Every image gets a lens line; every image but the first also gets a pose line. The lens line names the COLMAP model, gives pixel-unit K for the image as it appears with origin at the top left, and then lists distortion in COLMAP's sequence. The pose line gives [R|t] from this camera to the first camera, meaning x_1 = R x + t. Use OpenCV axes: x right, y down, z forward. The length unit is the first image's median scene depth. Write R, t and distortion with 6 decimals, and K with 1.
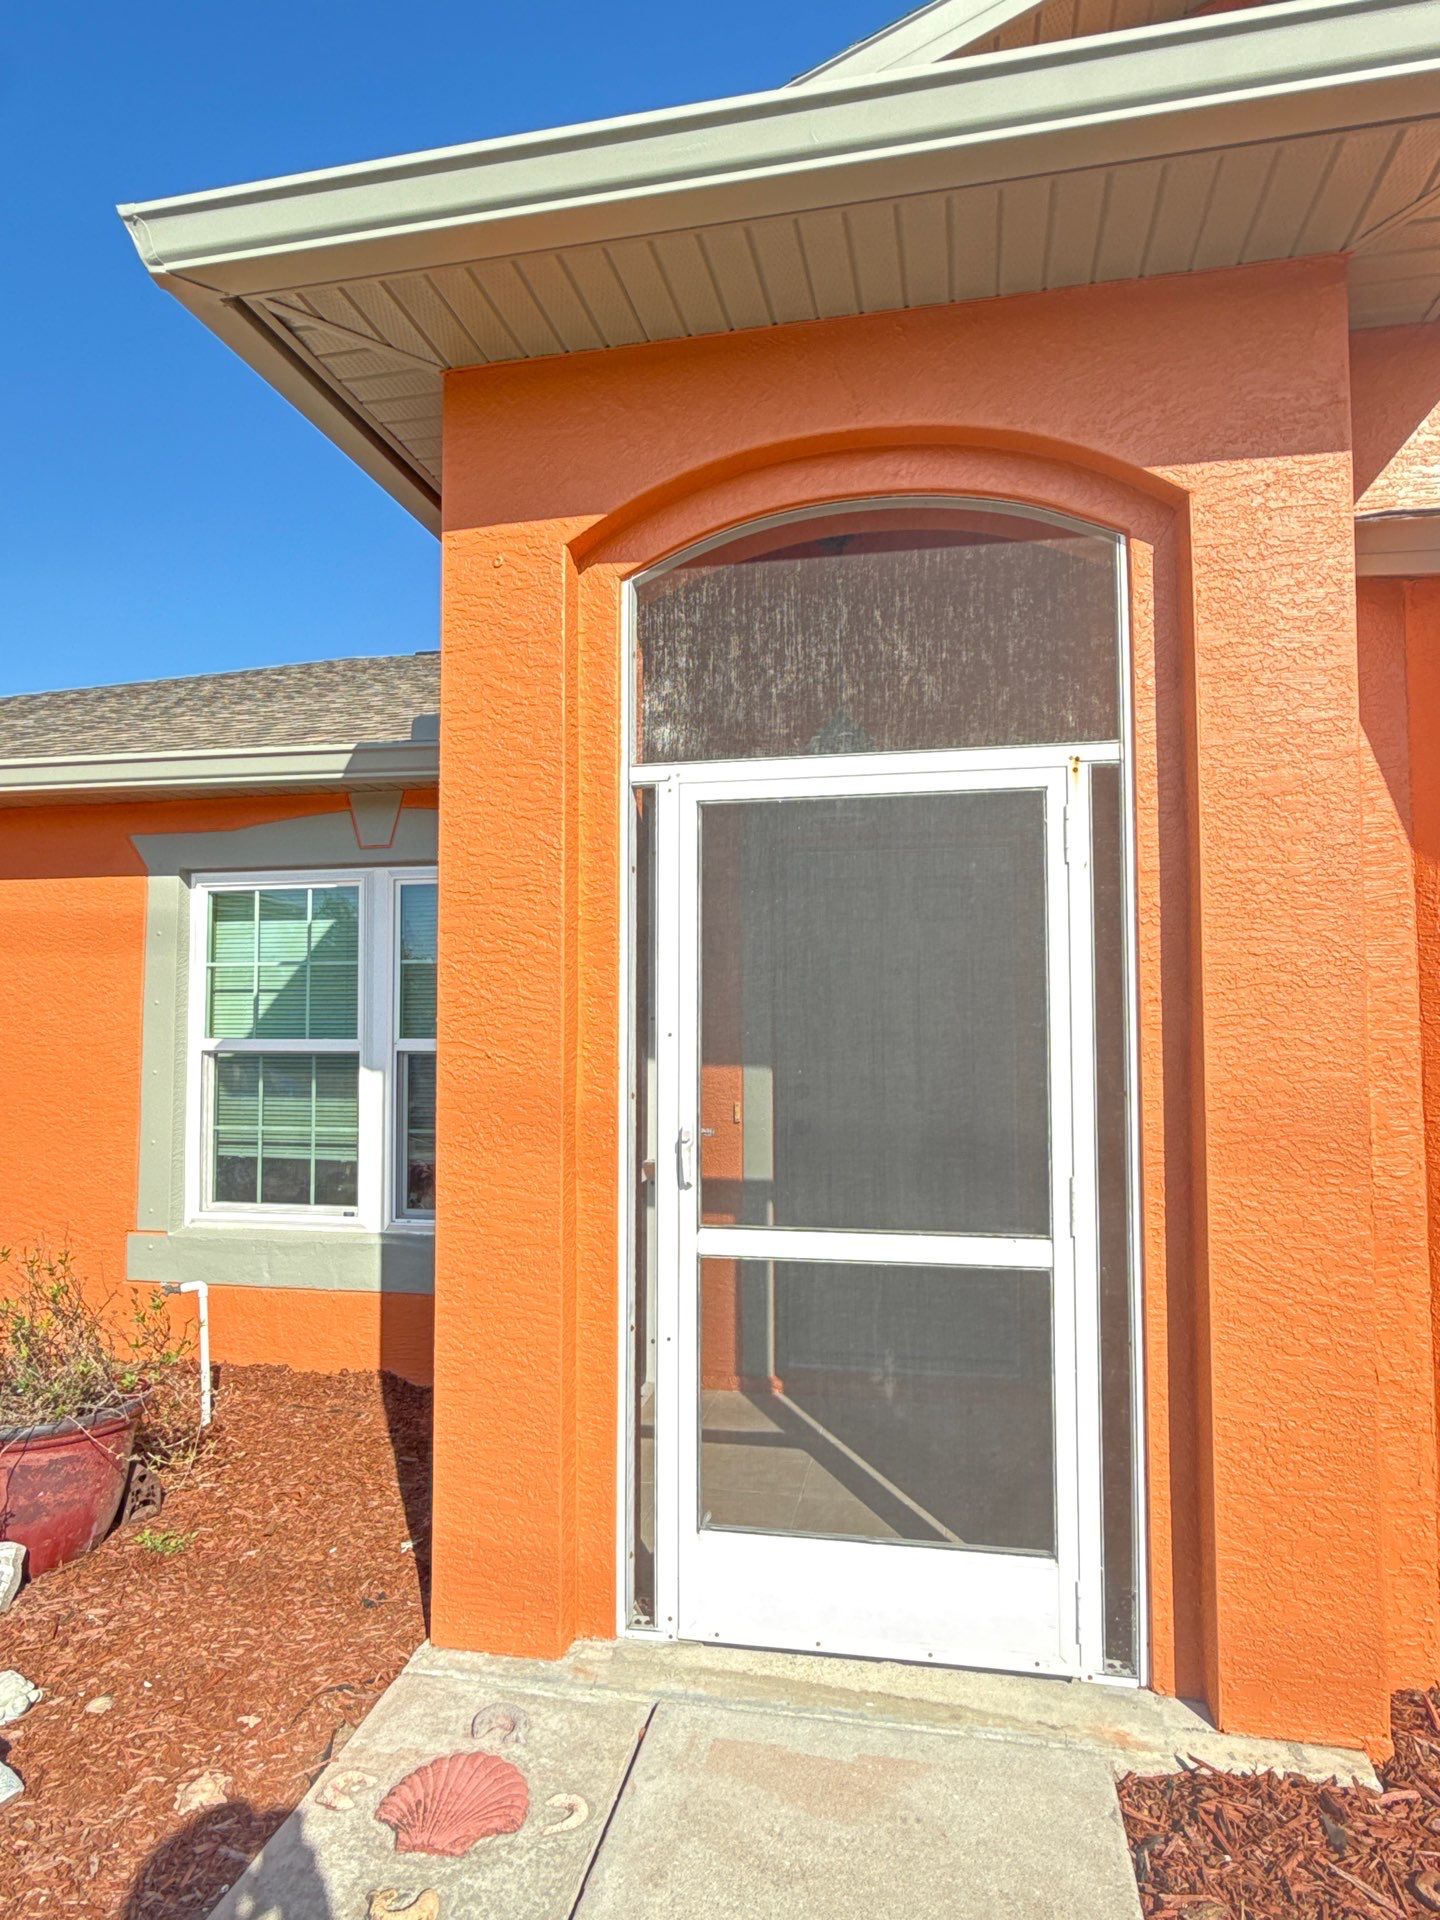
lens RADIAL K [[1145.8, 0, 724.2], [0, 1145.8, 958.8], [0, 0, 1]] dist [0.013012, 0.002340]
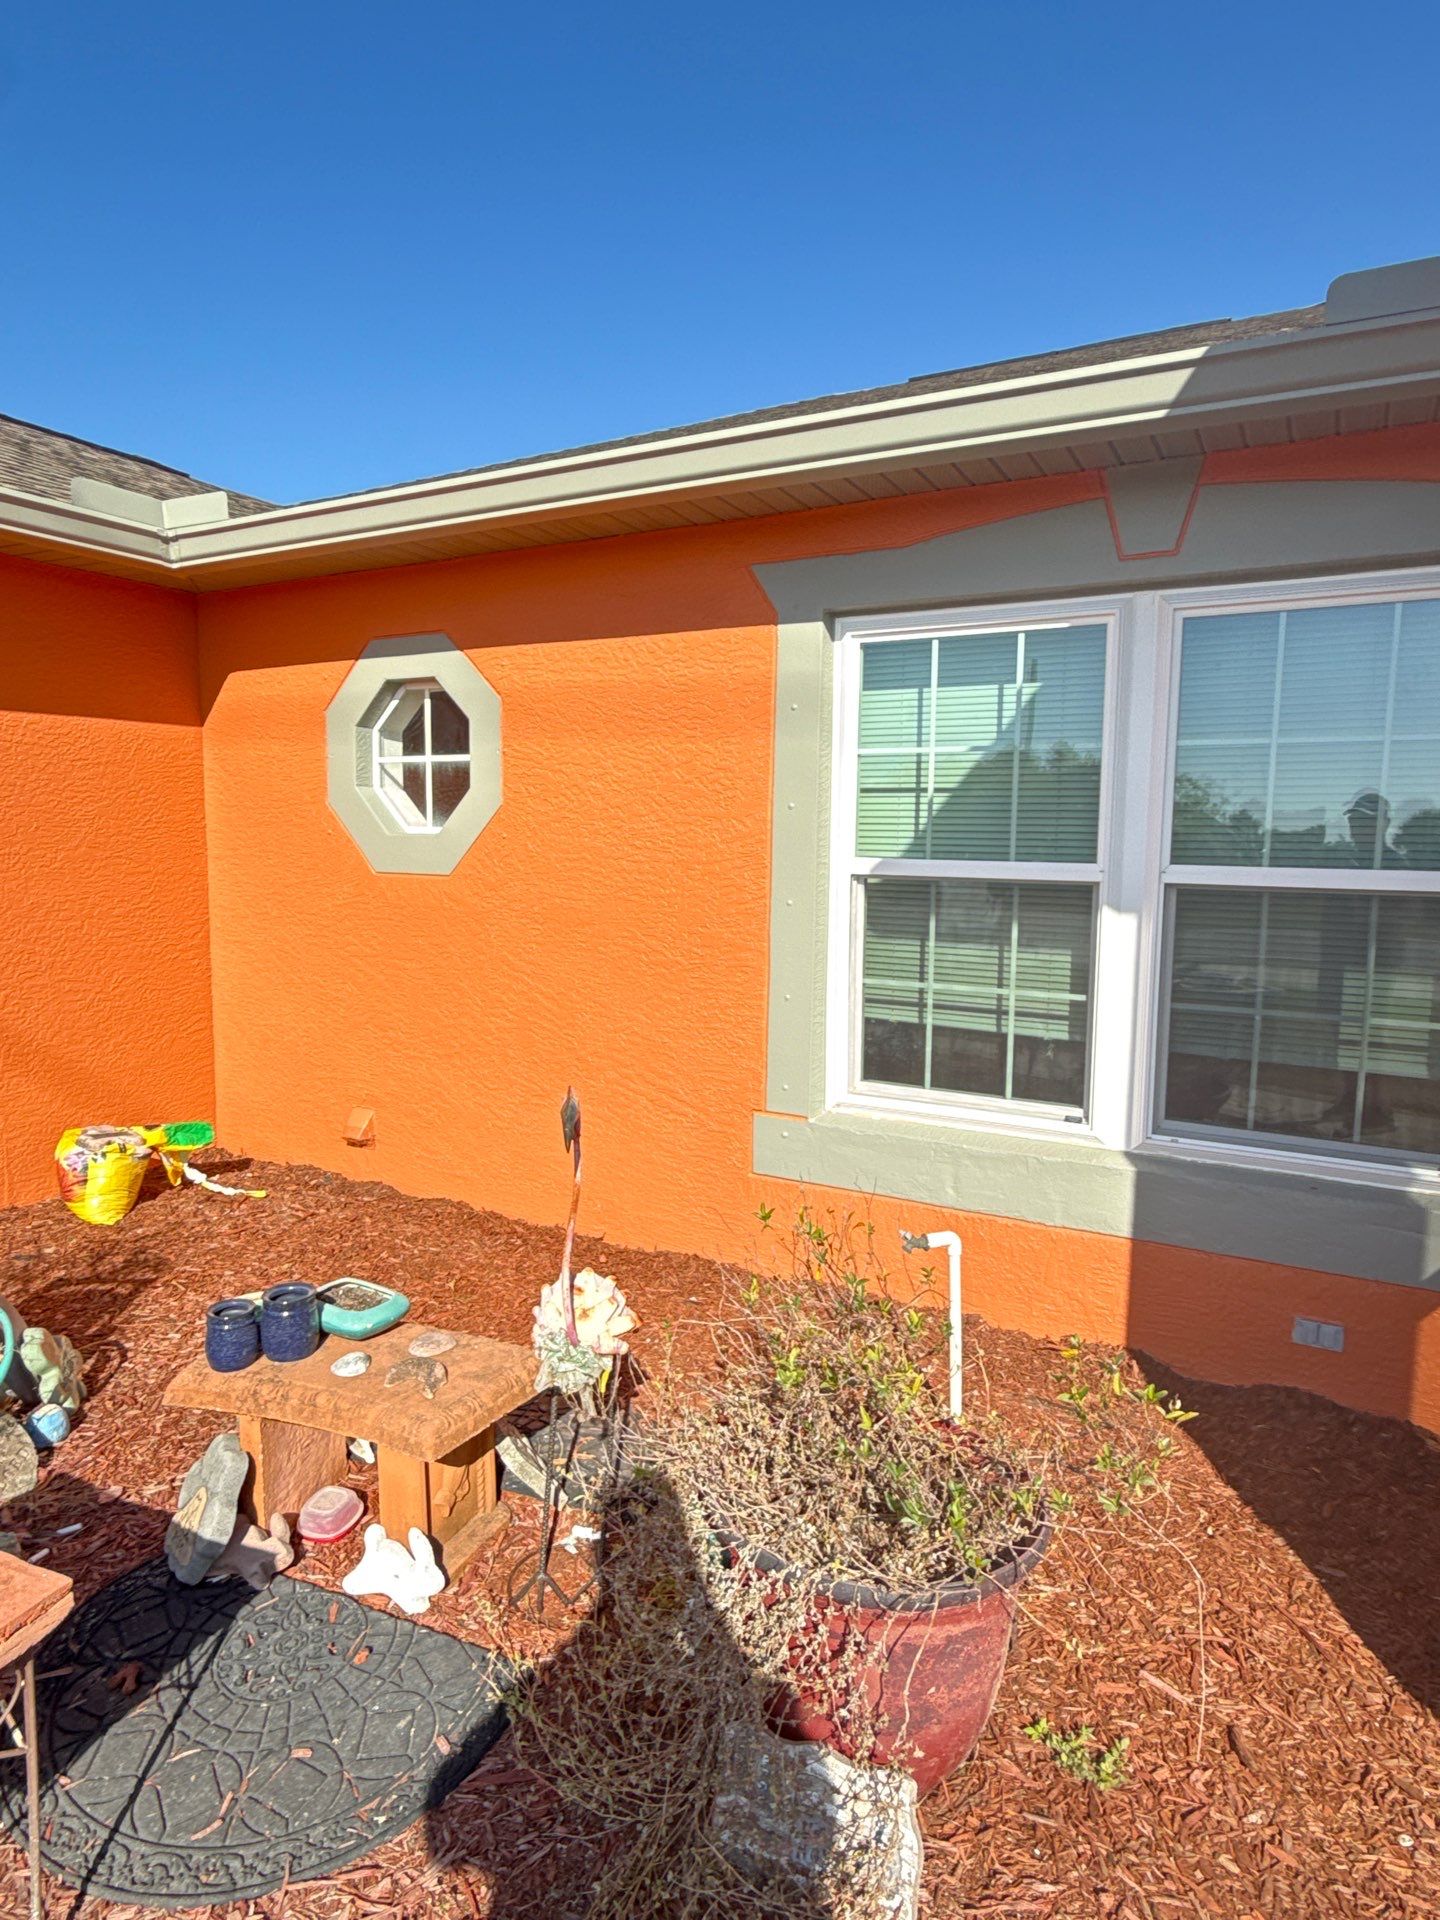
lens RADIAL K [[1145.8, 0, 717.0], [0, 1145.8, 958.0], [0, 0, 1]] dist [0.013012, 0.002340]
pose [[0.953564, 0.046739, -0.297541, -0.321479], [0.001143, 0.987317, 0.158755, 0.018516], [0.301187, -0.151723, 0.941417, 0.299416]]
